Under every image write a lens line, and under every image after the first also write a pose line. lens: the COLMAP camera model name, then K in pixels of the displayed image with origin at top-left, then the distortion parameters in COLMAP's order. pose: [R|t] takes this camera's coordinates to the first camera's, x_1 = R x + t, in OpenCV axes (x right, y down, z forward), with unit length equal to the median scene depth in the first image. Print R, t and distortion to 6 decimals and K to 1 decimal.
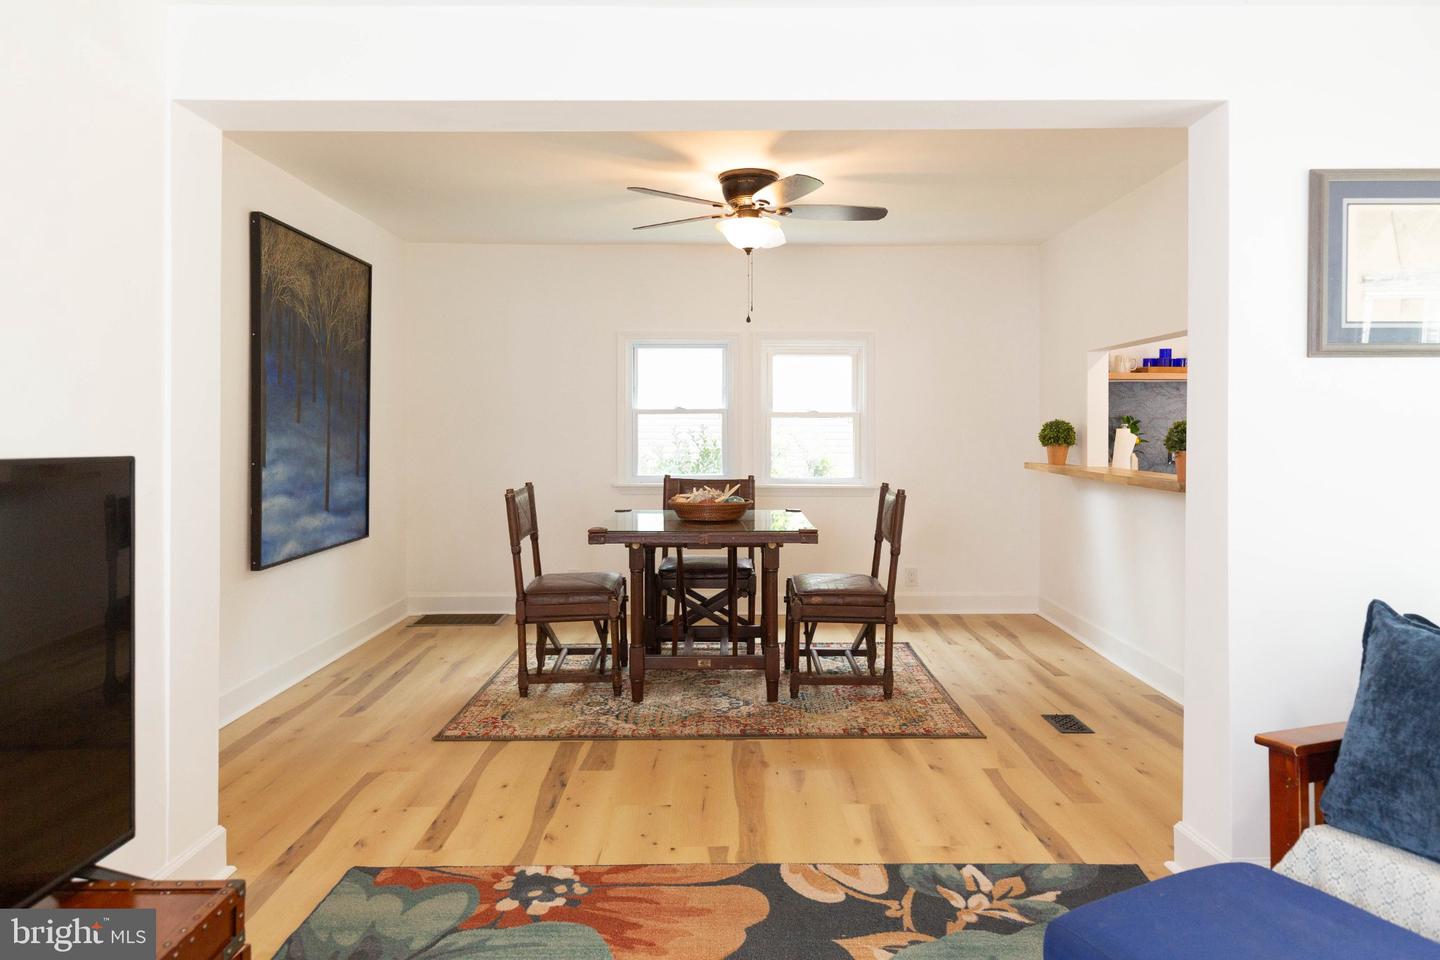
lens RADIAL K [[909.6, 0, 741.8], [0, 909.6, 429.9], [0, 0, 1]] dist [-0.007161, -0.001272]
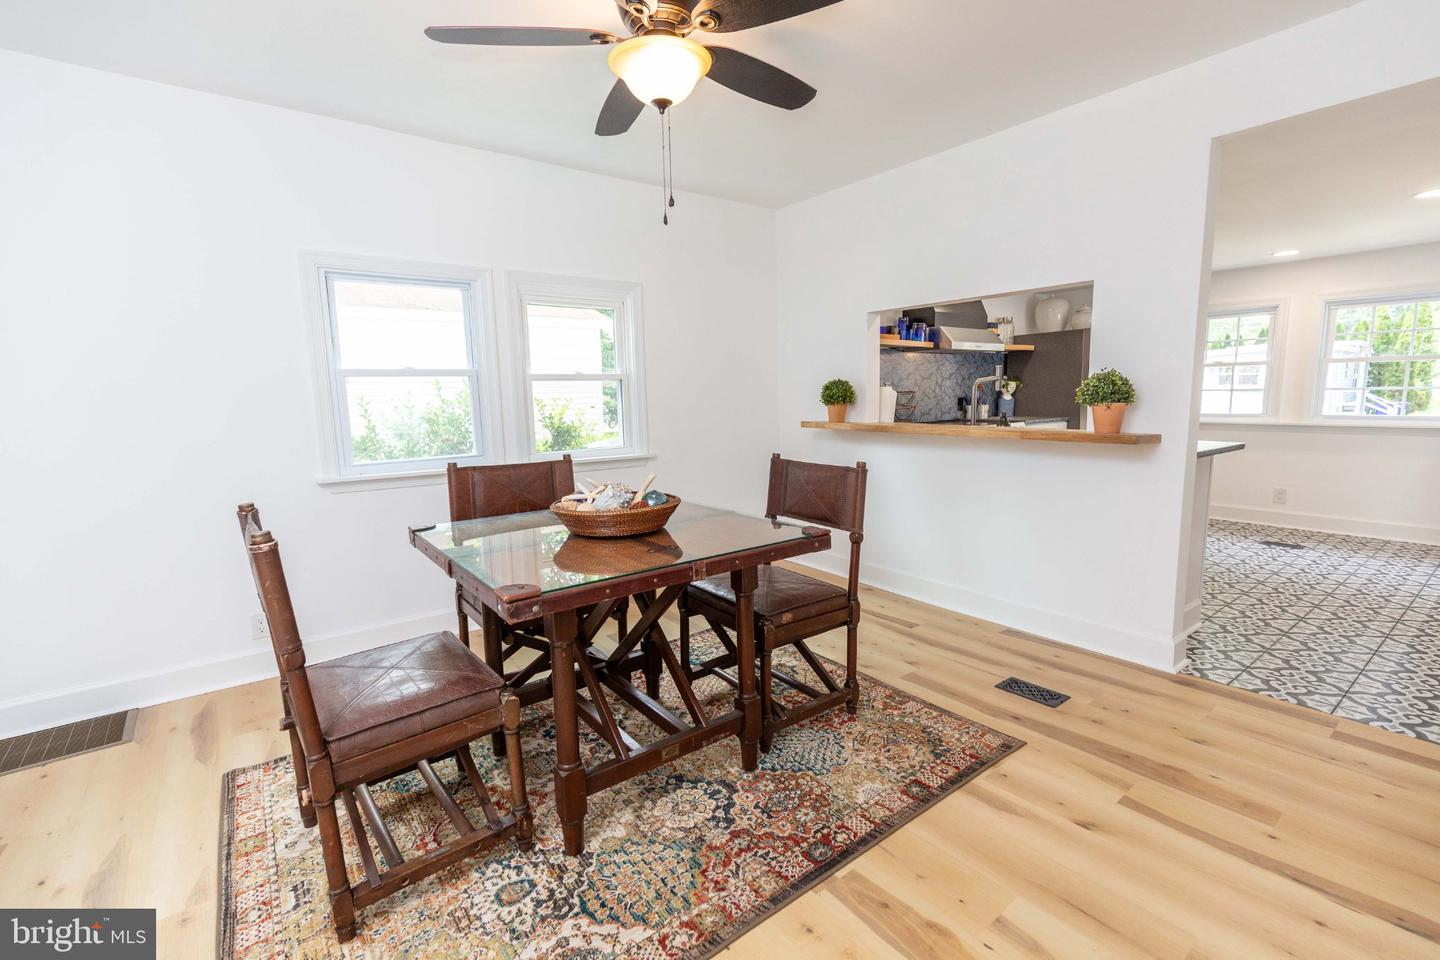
lens RADIAL K [[642.3, 0, 729.0], [0, 642.3, 481.4], [0, 0, 1]] dist [0.007842, -0.001921]
pose [[0.800417, -0.099273, 0.591166, -0.299095], [0.021969, 0.990387, 0.136568, 0.002142], [-0.599041, -0.096324, 0.794904, 0.715702]]
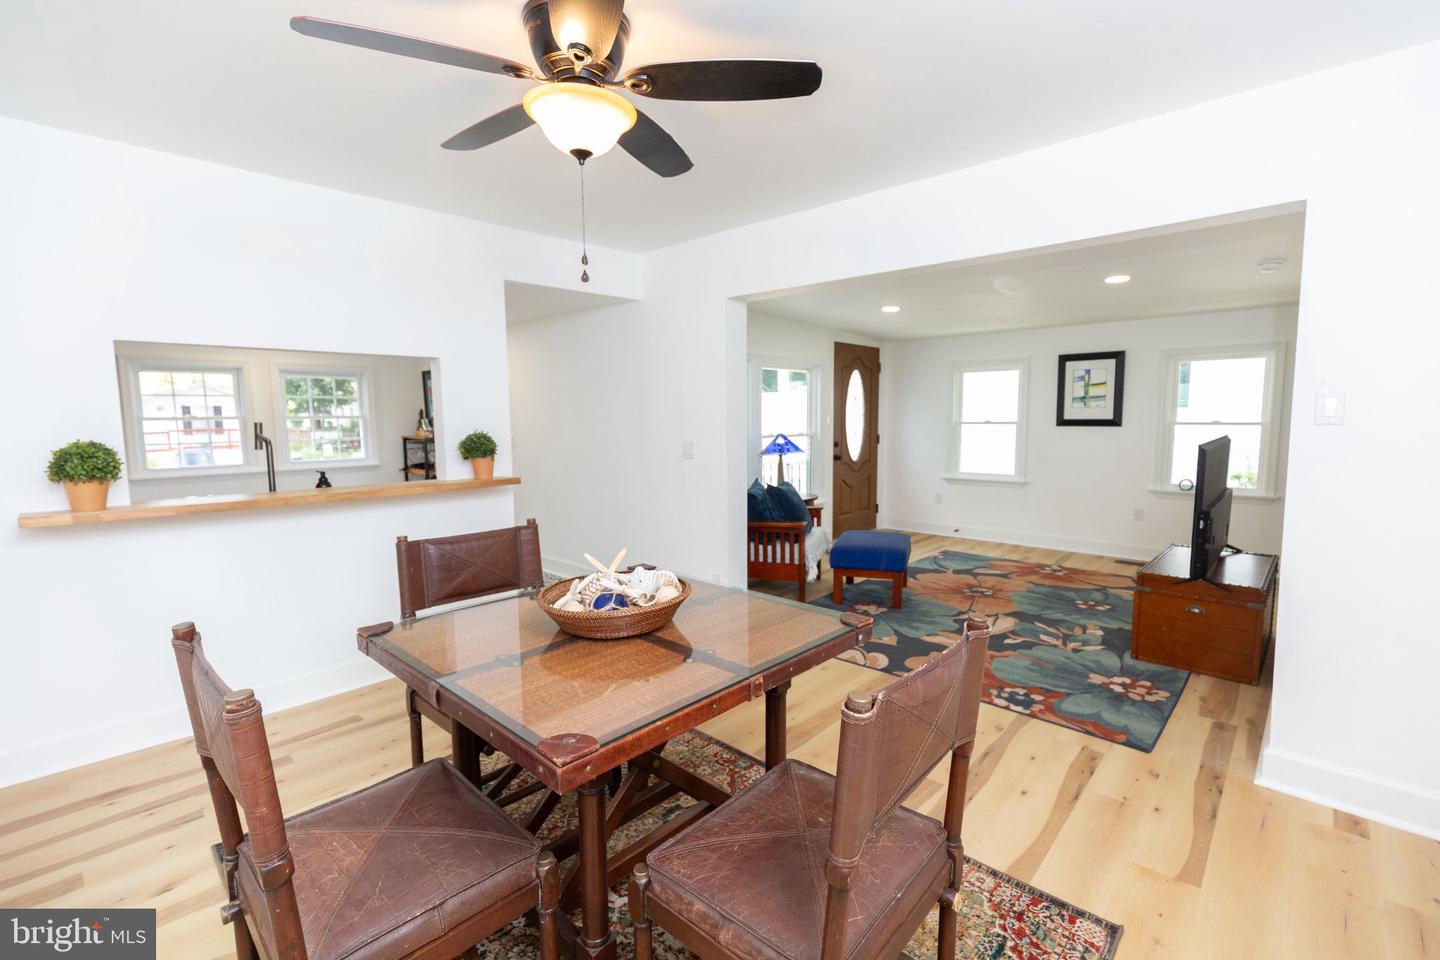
lens RADIAL K [[642.3, 0, 718.4], [0, 642.3, 484.4], [0, 0, 1]] dist [0.007842, -0.001921]
pose [[-0.715836, -0.070671, 0.694683, -0.437679], [0.010778, 0.993628, 0.112189, -0.039941], [-0.698186, 0.087796, -0.710513, 1.525358]]
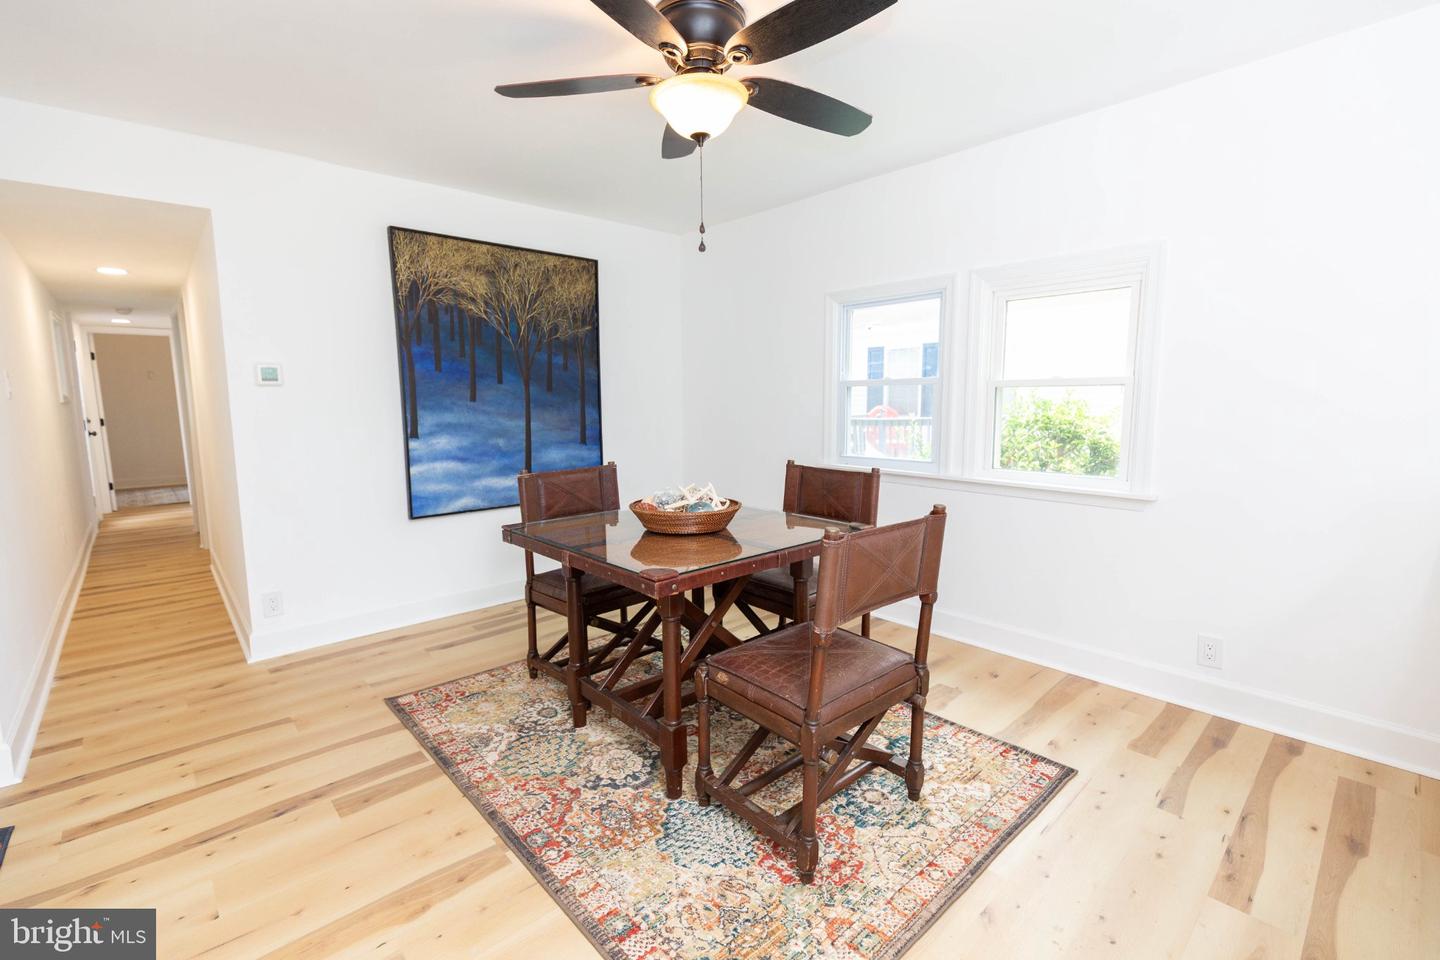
lens RADIAL K [[642.3, 0, 722.0], [0, 642.3, 479.7], [0, 0, 1]] dist [0.007842, -0.001921]
pose [[0.660712, 0.088586, -0.745394, 0.473248], [0.009509, 0.991944, 0.126316, -0.011814], [0.750580, -0.090547, 0.654547, 0.826610]]
